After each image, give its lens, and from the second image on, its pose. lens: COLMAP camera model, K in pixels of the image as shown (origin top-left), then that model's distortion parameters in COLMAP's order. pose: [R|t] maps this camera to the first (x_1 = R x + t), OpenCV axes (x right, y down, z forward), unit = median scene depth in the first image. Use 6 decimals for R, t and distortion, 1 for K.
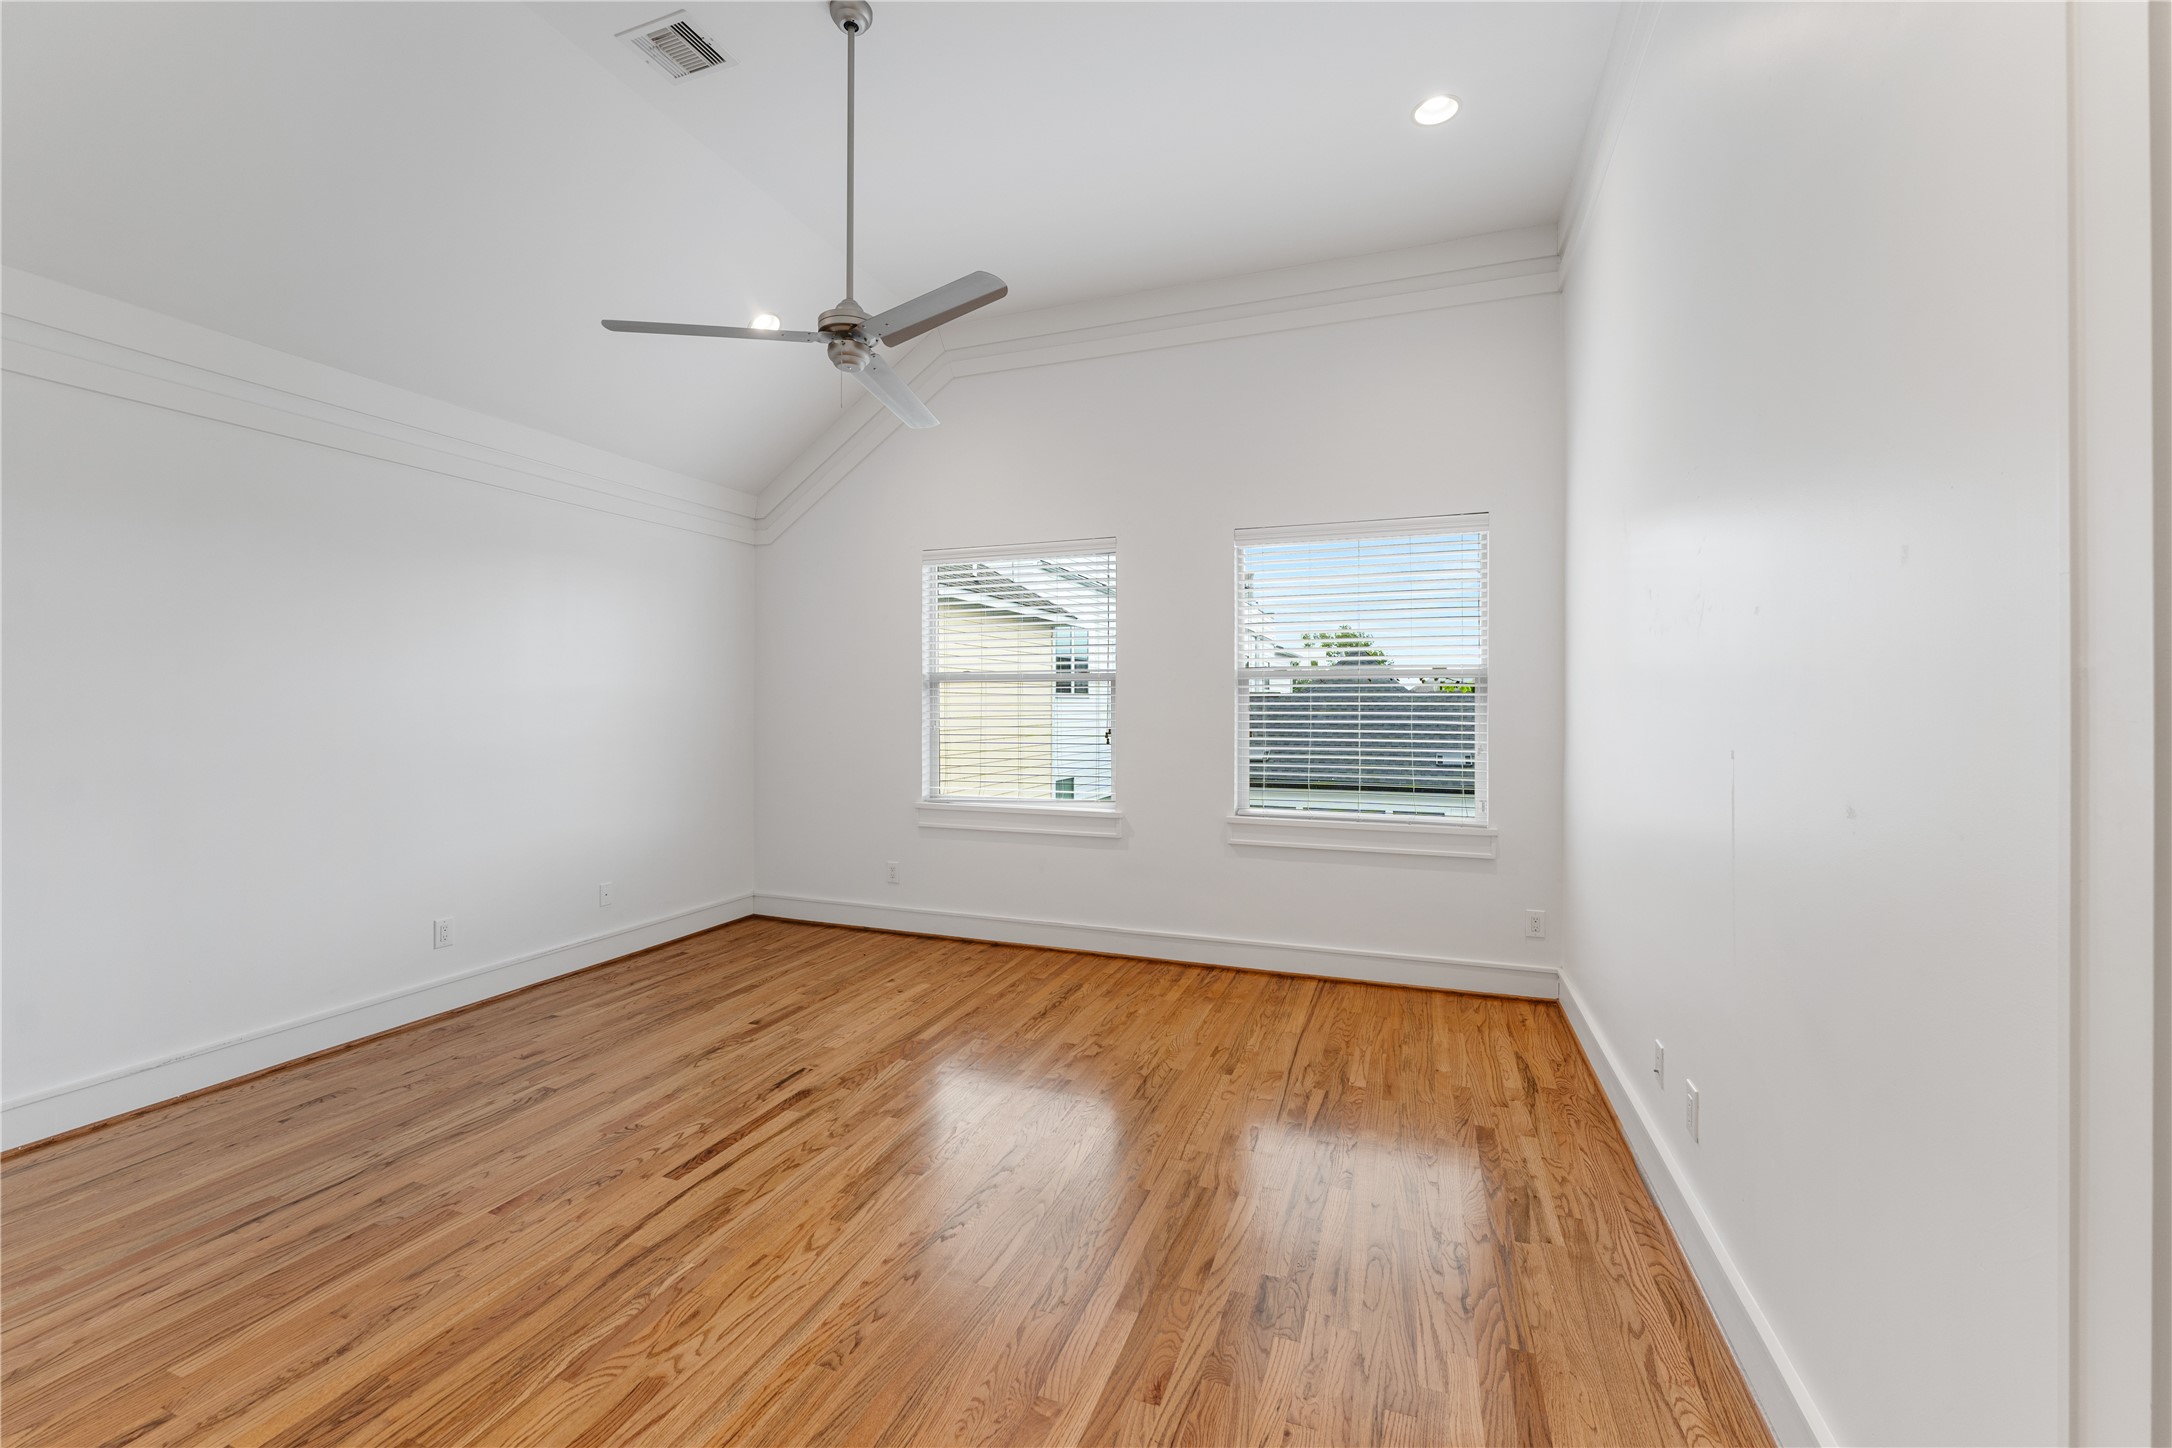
lens RADIAL K [[859.9, 0, 1094.8], [0, 859.9, 733.7], [0, 0, 1]] dist [-0.009527, 0.000763]
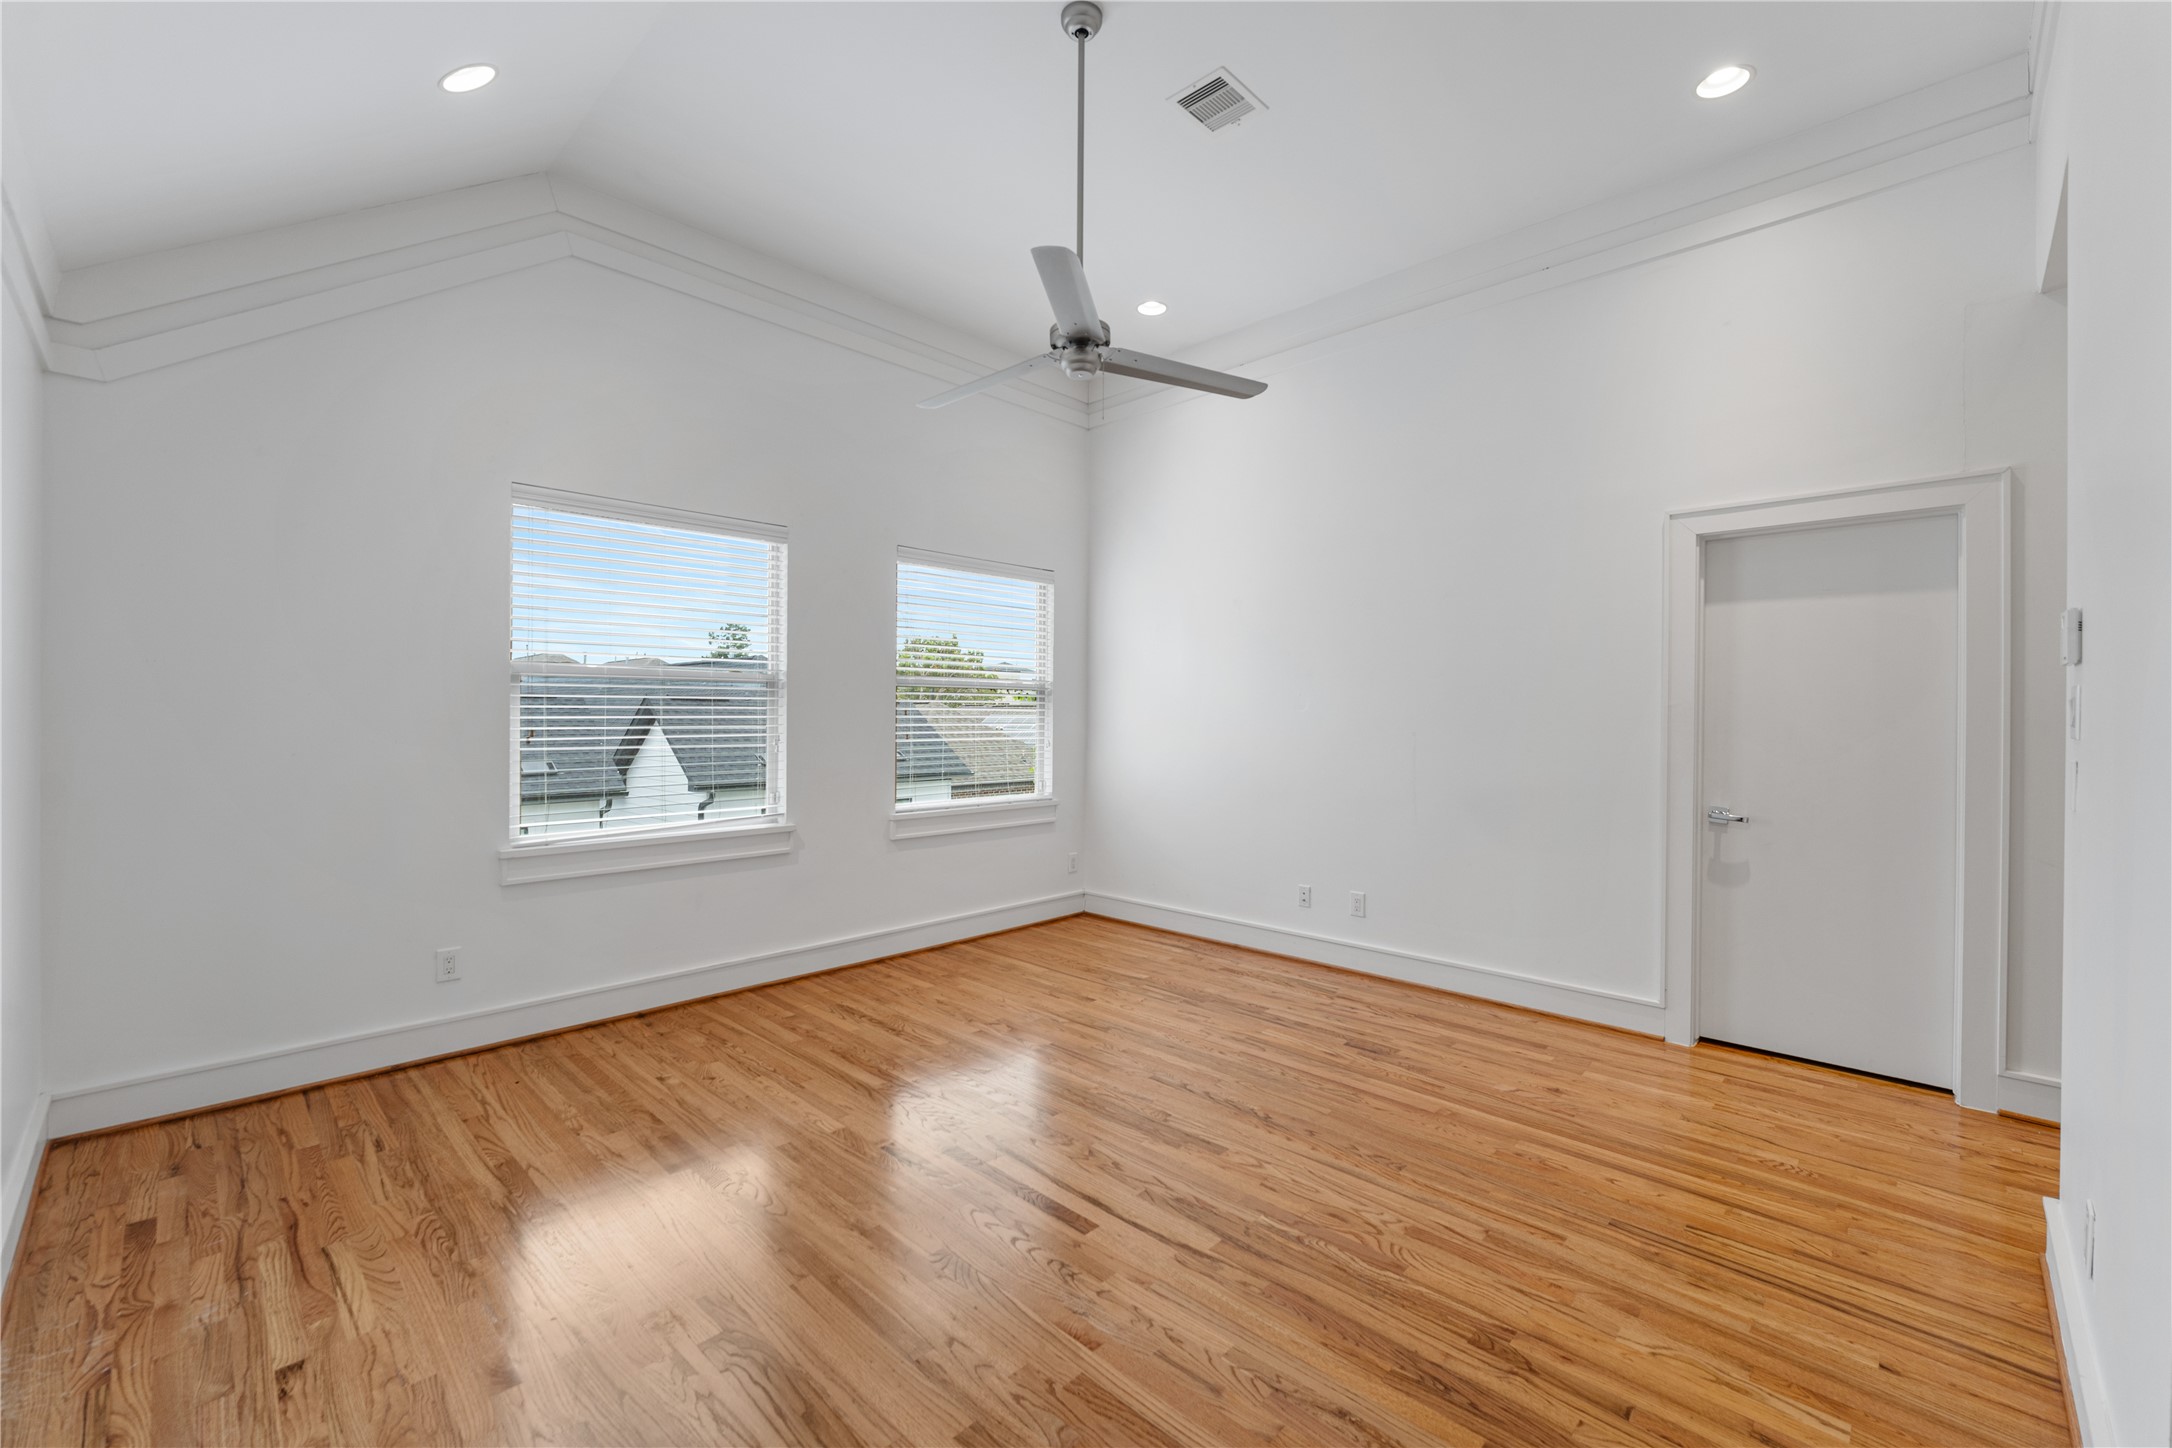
lens RADIAL K [[859.9, 0, 1094.8], [0, 859.9, 733.7], [0, 0, 1]] dist [-0.009527, 0.000763]
pose [[0.424586, -0.023669, 0.905078, -0.814546], [0.026544, 0.999554, 0.013688, -0.011408], [-0.904999, 0.018212, 0.425025, 0.376166]]
